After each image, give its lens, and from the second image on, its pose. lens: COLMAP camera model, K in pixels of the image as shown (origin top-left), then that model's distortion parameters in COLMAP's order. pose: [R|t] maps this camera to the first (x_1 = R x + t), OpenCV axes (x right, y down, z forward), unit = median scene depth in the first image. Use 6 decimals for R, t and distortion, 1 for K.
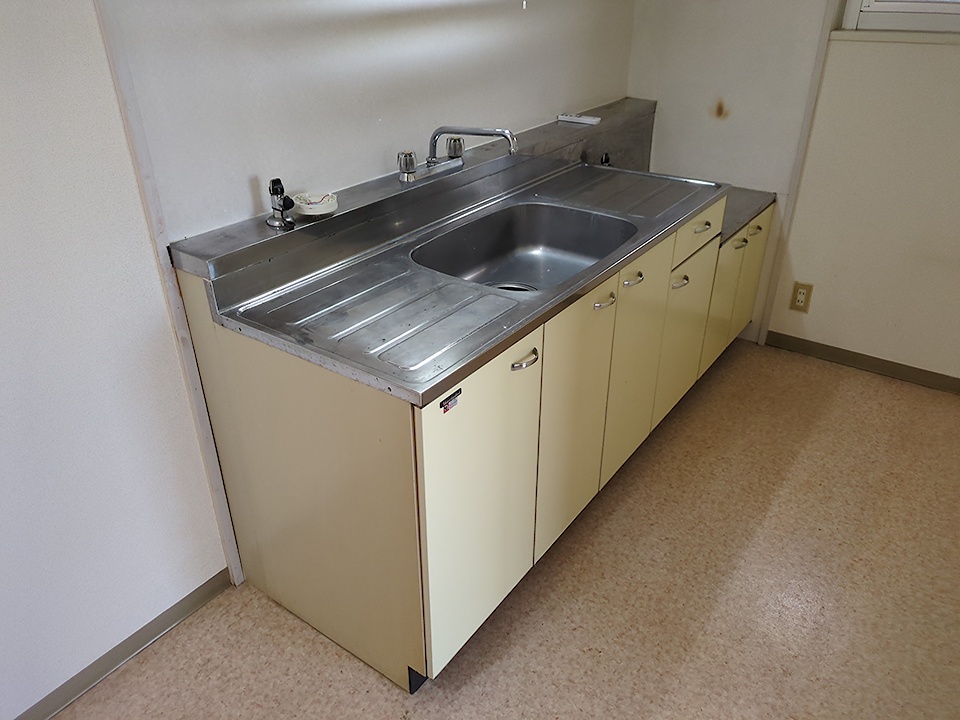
lens RADIAL K [[720.6, 0, 480.5], [0, 720.6, 356.8], [0, 0, 1]] dist [0.027901, -0.022904]
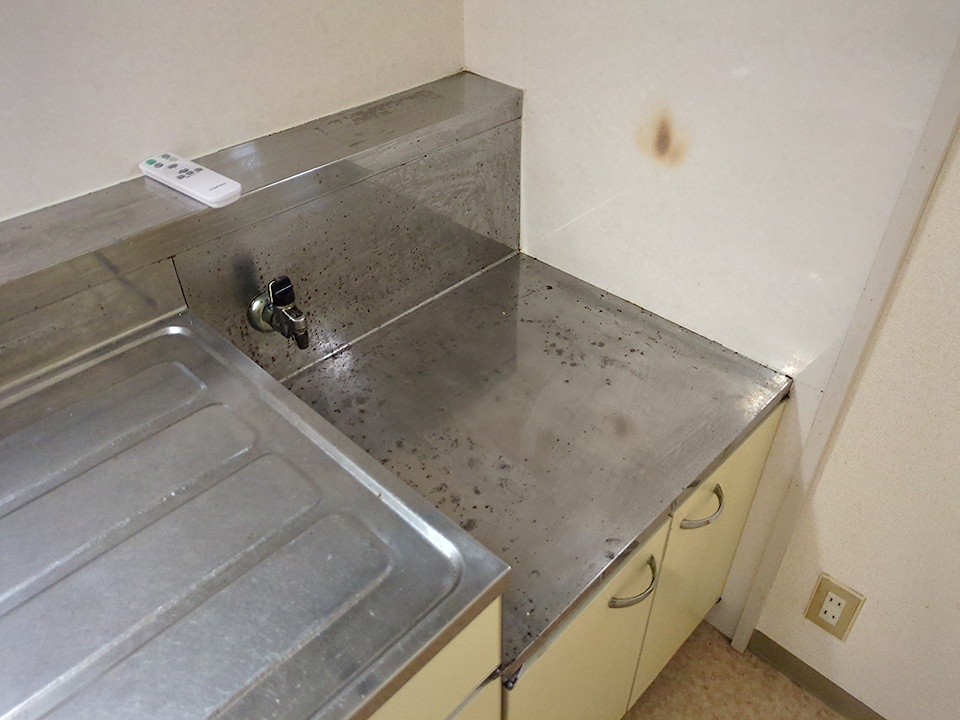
lens RADIAL K [[720.6, 0, 482.2], [0, 720.6, 360.3], [0, 0, 1]] dist [0.027901, -0.022904]
pose [[0.990293, 0.083574, -0.111062, 0.288869], [-0.064389, 0.983970, 0.166307, -0.284506], [0.123181, -0.157541, 0.979800, 0.613657]]
